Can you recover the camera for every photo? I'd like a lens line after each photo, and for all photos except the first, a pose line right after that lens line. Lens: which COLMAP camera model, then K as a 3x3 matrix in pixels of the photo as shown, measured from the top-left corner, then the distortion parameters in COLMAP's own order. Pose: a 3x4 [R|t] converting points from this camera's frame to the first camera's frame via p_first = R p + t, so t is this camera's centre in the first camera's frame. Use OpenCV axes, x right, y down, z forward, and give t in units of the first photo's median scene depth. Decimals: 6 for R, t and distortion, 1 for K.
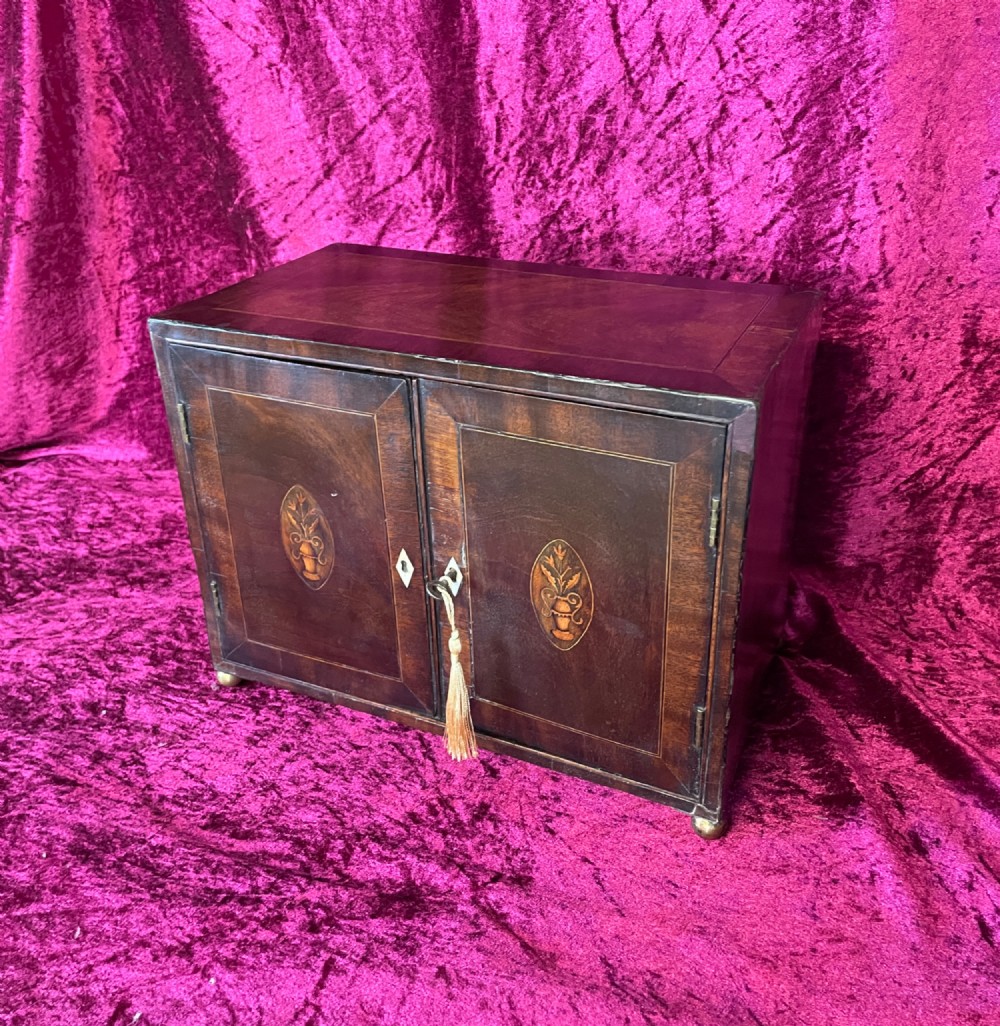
lens RADIAL K [[1046.8, 0, 488.5], [0, 1046.8, 449.6], [0, 0, 1]] dist [0.006011, 0.000000]
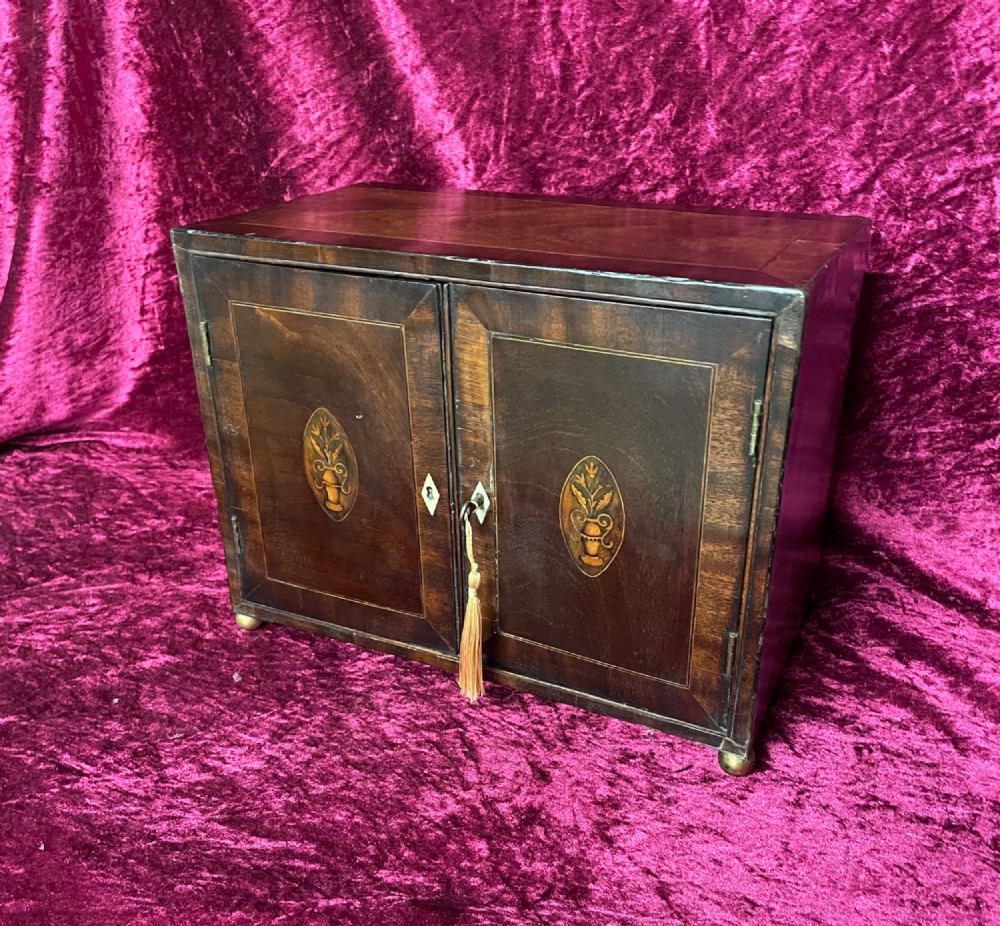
lens RADIAL K [[1031.8, 0, 498.8], [0, 1031.8, 530.2], [0, 0, 1]] dist [0.011659, 0.000000]
pose [[0.999480, 0.028453, -0.015160, -0.023590], [-0.027931, 0.999047, 0.033553, 0.062539], [0.016101, -0.033112, 0.999322, 0.108697]]
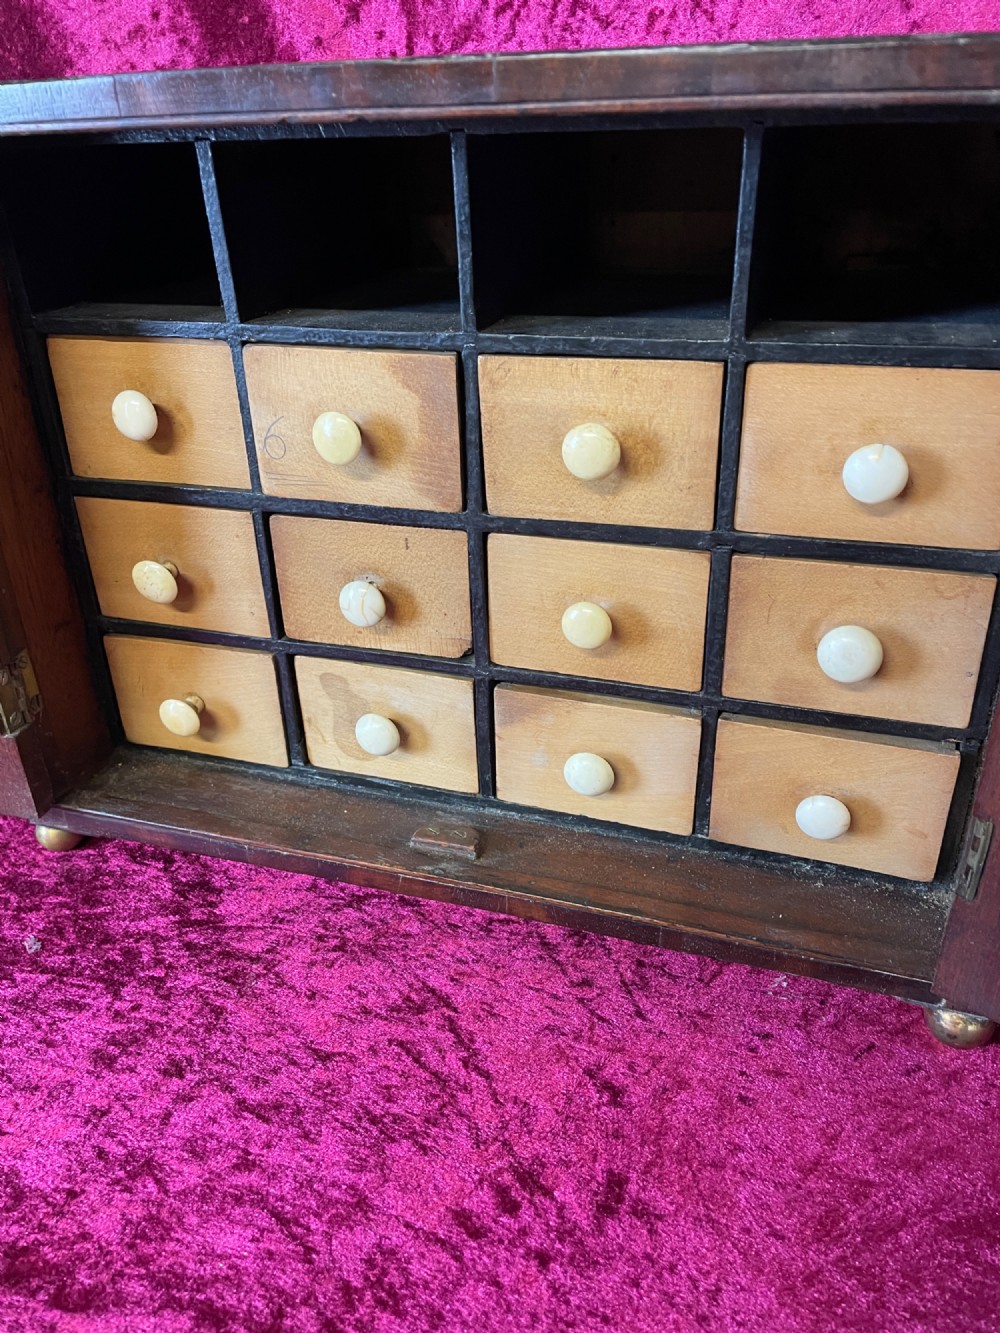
lens RADIAL K [[1037.0, 0, 506.9], [0, 1037.0, 663.2], [0, 0, 1]] dist [0.030227, -0.056812]
pose [[0.994156, -0.042929, 0.099048, -0.076384], [0.040140, 0.998744, 0.029982, 0.084486], [-0.100210, -0.025831, 0.994631, 0.482862]]
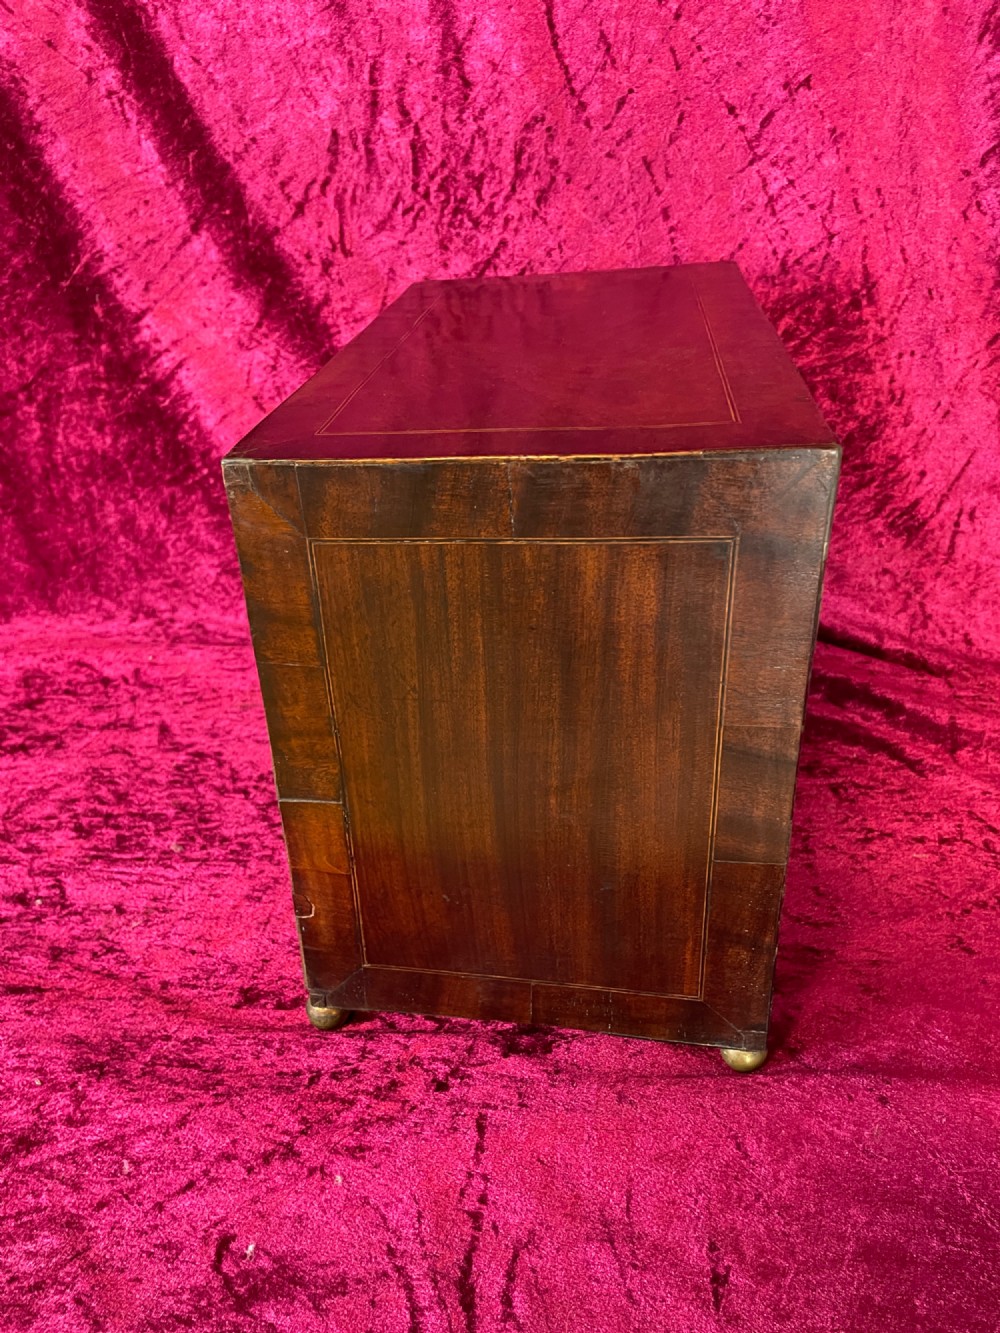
lens RADIAL K [[1037.0, 0, 498.3], [0, 1037.0, 667.1], [0, 0, 1]] dist [0.030227, -0.056812]
pose [[0.957074, -0.123911, 0.262023, -0.221927], [0.116357, 0.992223, 0.044215, 0.085330], [-0.265464, -0.011829, 0.964048, 0.177017]]
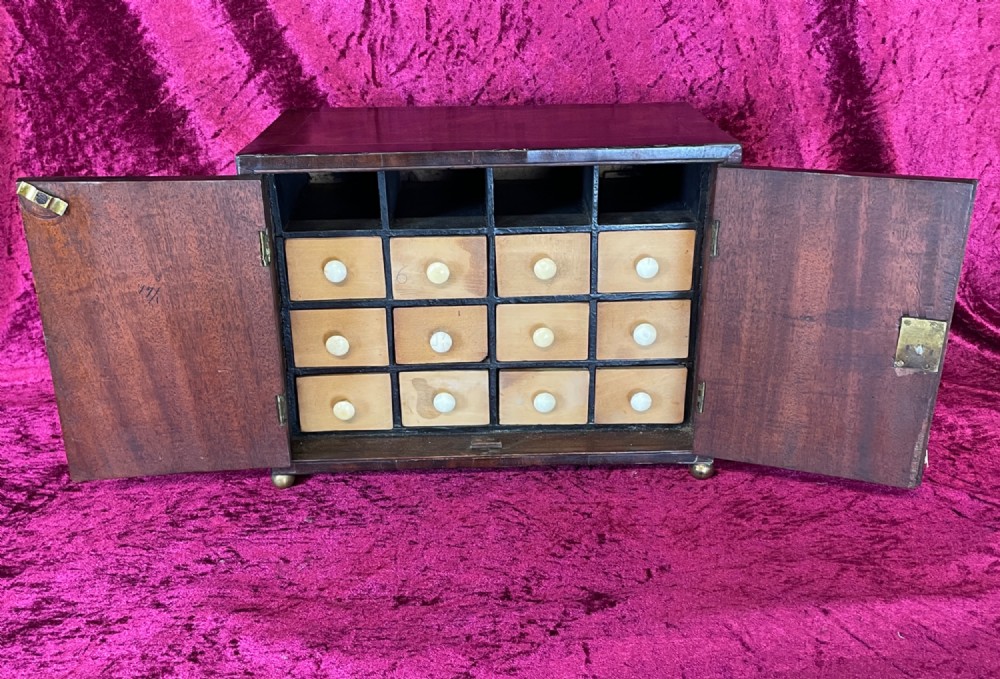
lens RADIAL K [[1027.8, 0, 511.6], [0, 1027.8, 371.6], [0, 0, 1]] dist [0.011490, 0.000000]
pose [[0.897886, -0.161714, 0.409450, -0.495316], [0.175374, 0.984493, 0.004251, 0.108778], [-0.403788, 0.067991, 0.912323, -0.074216]]
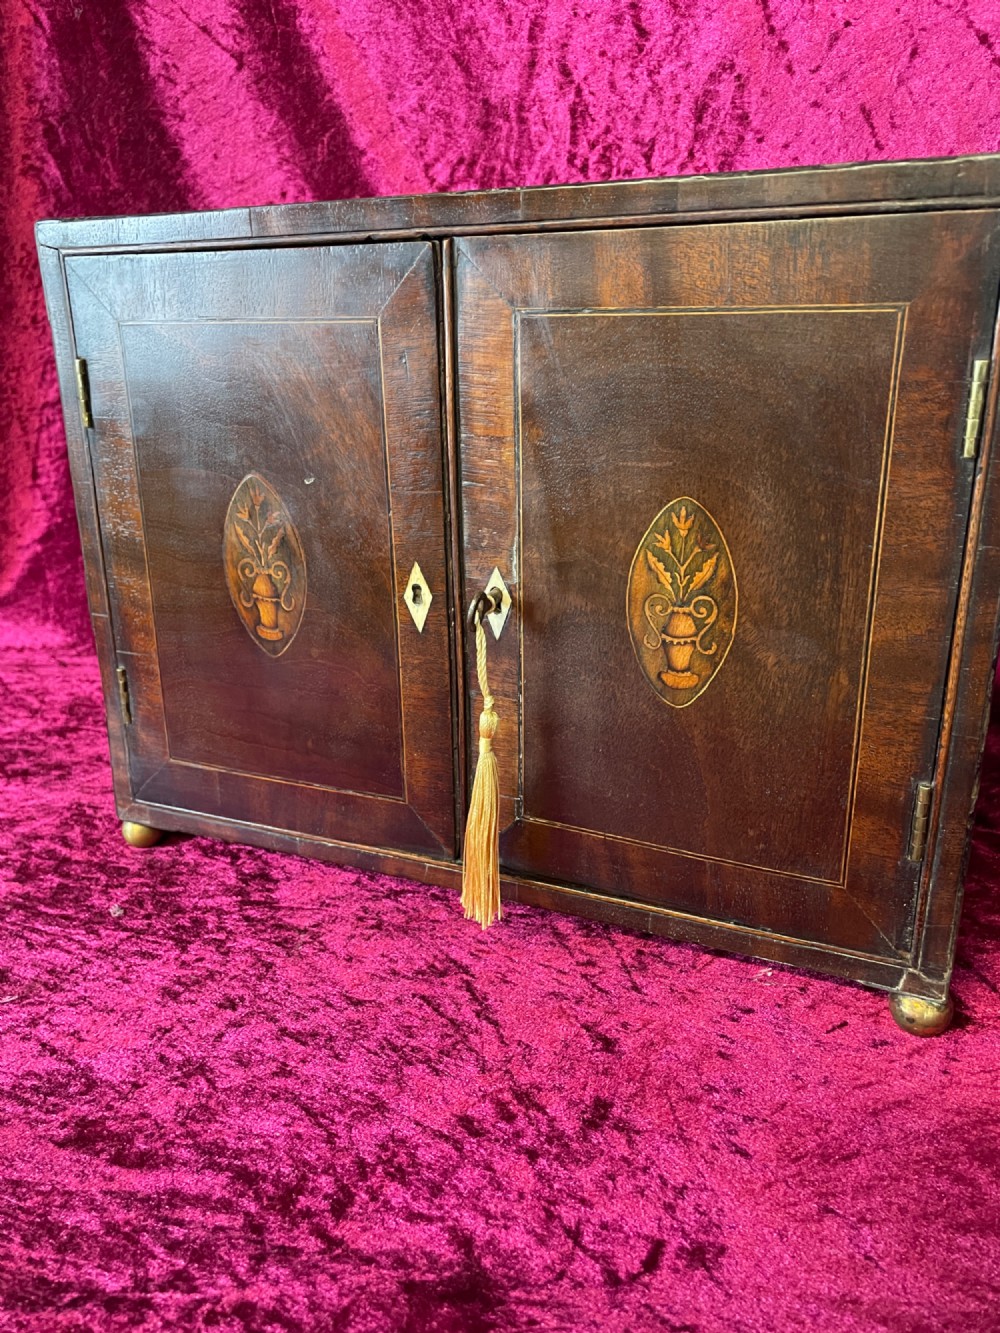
lens RADIAL K [[1037.0, 0, 487.9], [0, 1037.0, 655.6], [0, 0, 1]] dist [0.030227, -0.056812]
pose [[0.999652, 0.013116, 0.022908, -0.066446], [-0.009782, 0.990103, -0.139999, 0.166783], [-0.024518, 0.139726, 0.989887, 0.395351]]
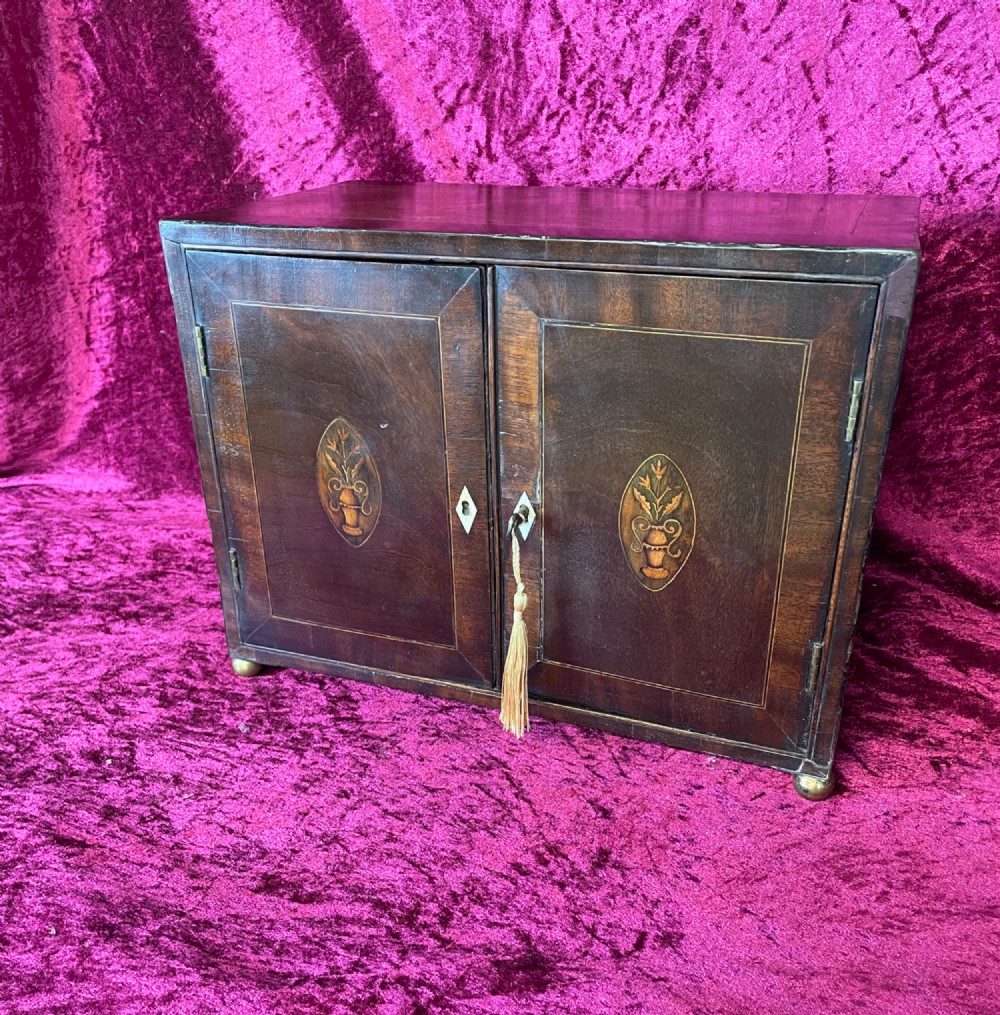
lens RADIAL K [[1035.5, 0, 490.4], [0, 1035.5, 580.2], [0, 0, 1]] dist [0.006011, 0.000000]
pose [[0.997771, -0.018065, 0.064242, -0.121477], [0.016181, 0.999427, 0.029728, 0.091586], [-0.064742, -0.028623, 0.997491, 0.185978]]
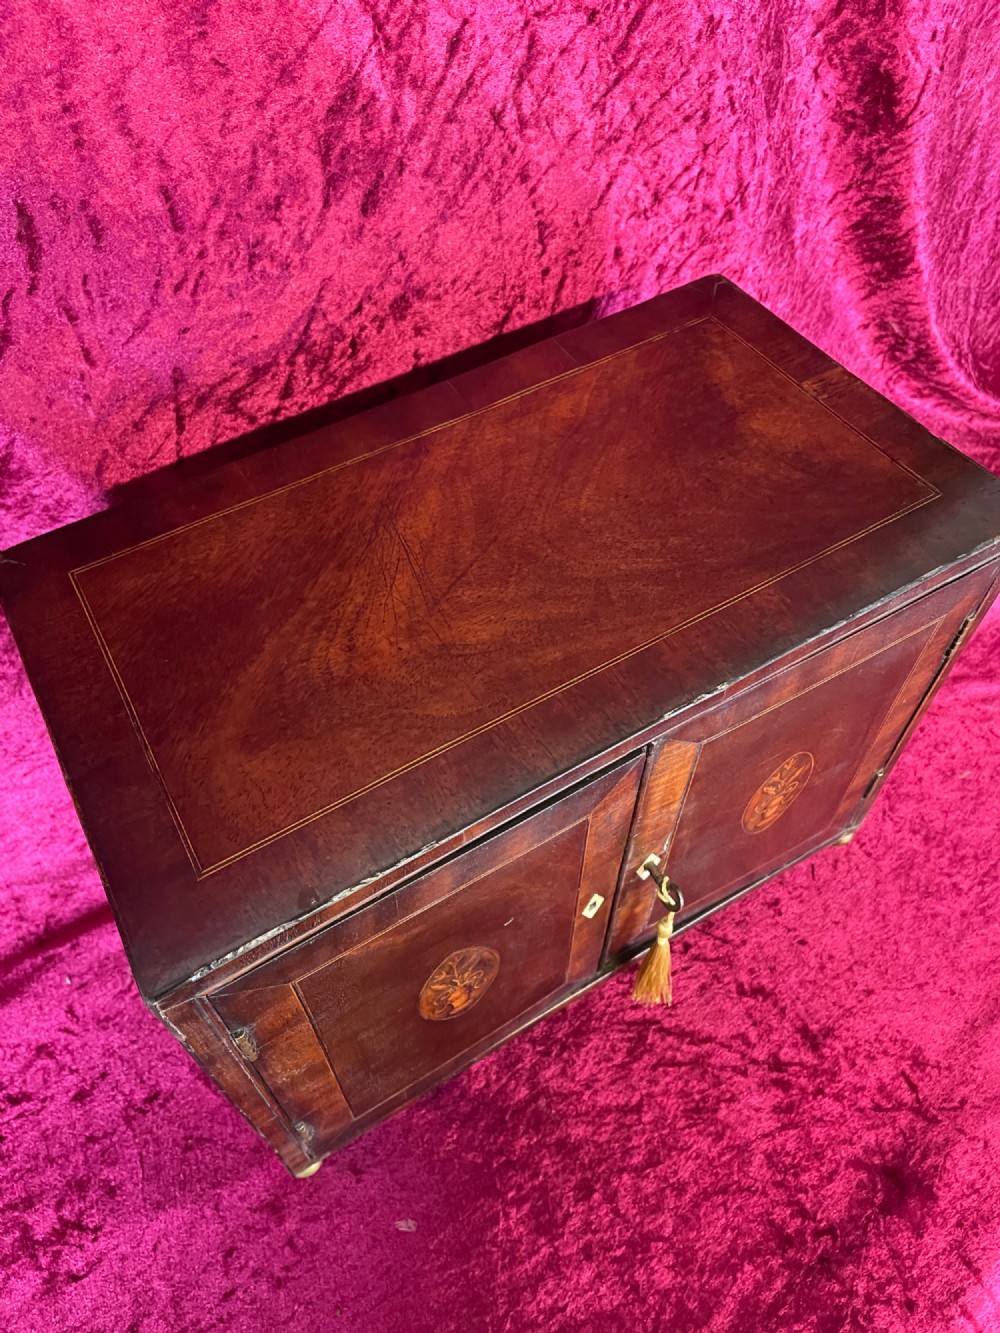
lens RADIAL K [[1037.0, 0, 507.8], [0, 1037.0, 653.9], [0, 0, 1]] dist [0.030227, -0.056812]
pose [[0.563794, -0.645622, 0.515080, -0.339139], [0.356005, 0.752707, 0.553798, -0.407967], [-0.745249, -0.128857, 0.654217, 0.571767]]
